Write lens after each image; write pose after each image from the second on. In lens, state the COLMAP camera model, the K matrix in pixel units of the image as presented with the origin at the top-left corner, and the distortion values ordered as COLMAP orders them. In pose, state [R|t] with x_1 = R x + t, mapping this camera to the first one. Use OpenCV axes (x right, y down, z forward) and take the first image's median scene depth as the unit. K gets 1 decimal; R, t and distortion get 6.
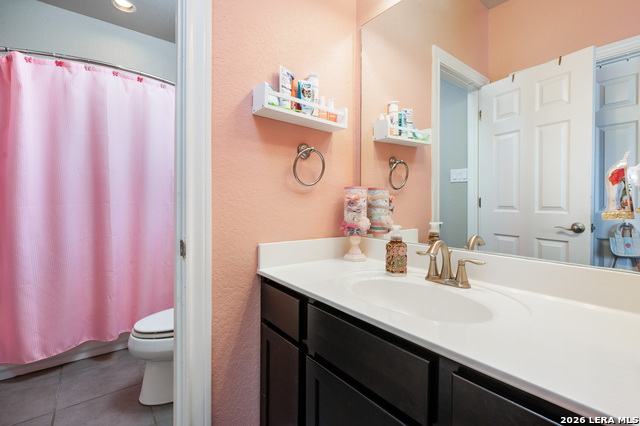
lens RADIAL K [[285.9, 0, 319.3], [0, 285.9, 199.1], [0, 0, 1]] dist [0.000390, 0.000029]
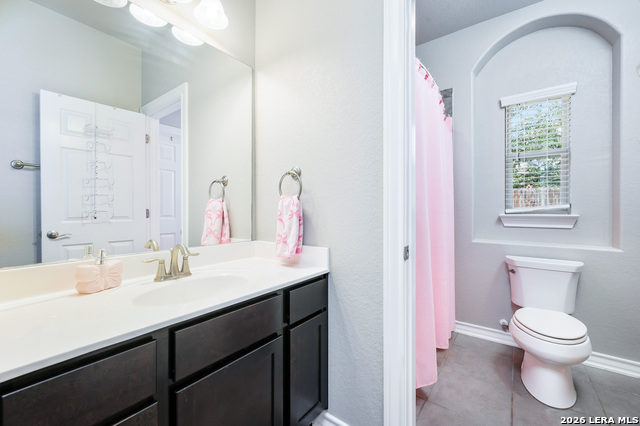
lens RADIAL K [[269.1, 0, 320.0], [0, 269.1, 213.0], [0, 0, 1]] dist [0.001370, 0.000143]
pose [[-0.249062, -0.007925, 0.968455, -0.829860], [0.003547, 0.999952, 0.009094, 0.006009], [-0.968481, 0.005700, -0.249022, 0.678531]]
